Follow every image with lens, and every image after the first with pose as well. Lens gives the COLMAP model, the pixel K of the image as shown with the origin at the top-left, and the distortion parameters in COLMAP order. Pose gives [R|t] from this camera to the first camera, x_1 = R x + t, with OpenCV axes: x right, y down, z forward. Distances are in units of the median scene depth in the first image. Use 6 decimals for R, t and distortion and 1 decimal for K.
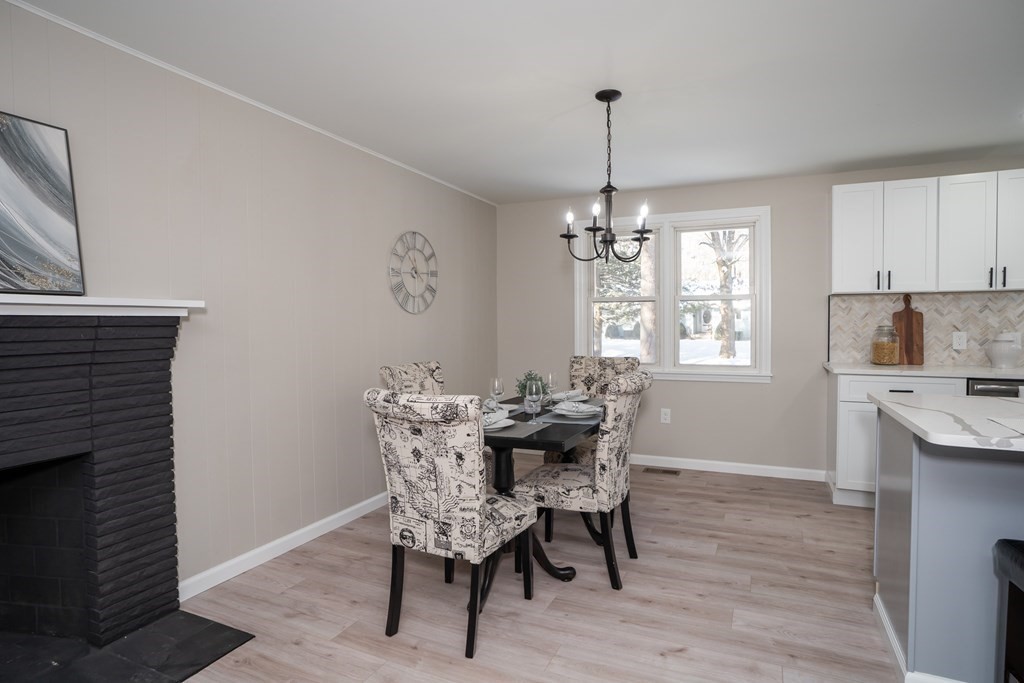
lens RADIAL K [[525.1, 0, 535.9], [0, 525.1, 335.1], [0, 0, 1]] dist [-0.025514, 0.000926]
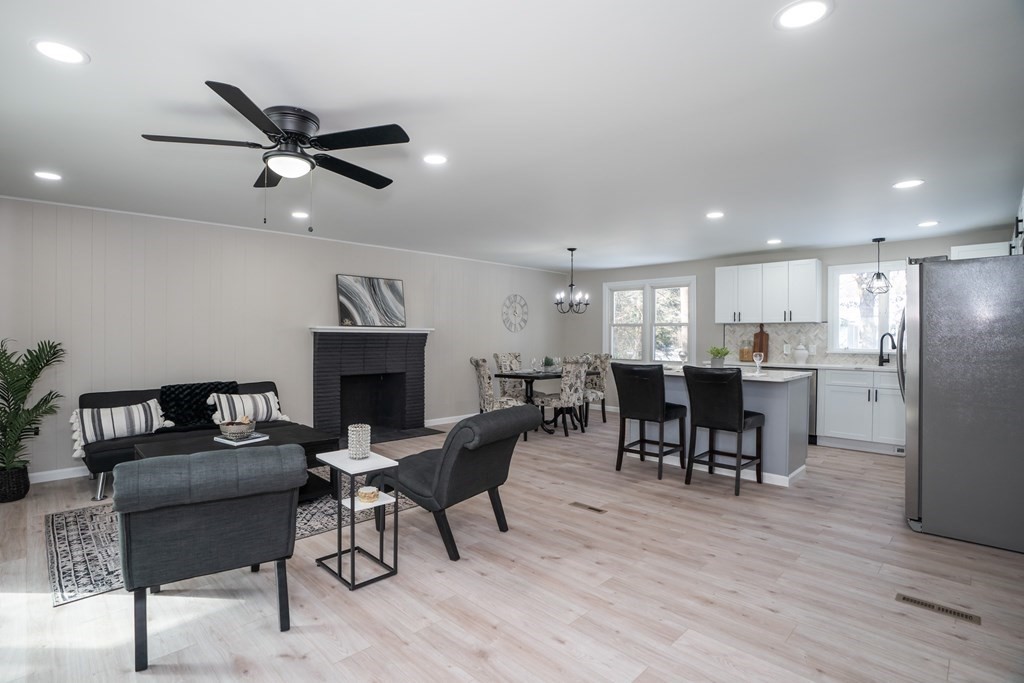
lens RADIAL K [[511.0, 0, 510.8], [0, 511.0, 334.0], [0, 0, 1]] dist [-0.078872, 0.031596]
pose [[0.930074, 0.009597, -0.367248, 0.810078], [-0.020218, 0.999481, -0.025085, 0.031563], [0.366817, 0.030756, 0.929785, -1.489950]]
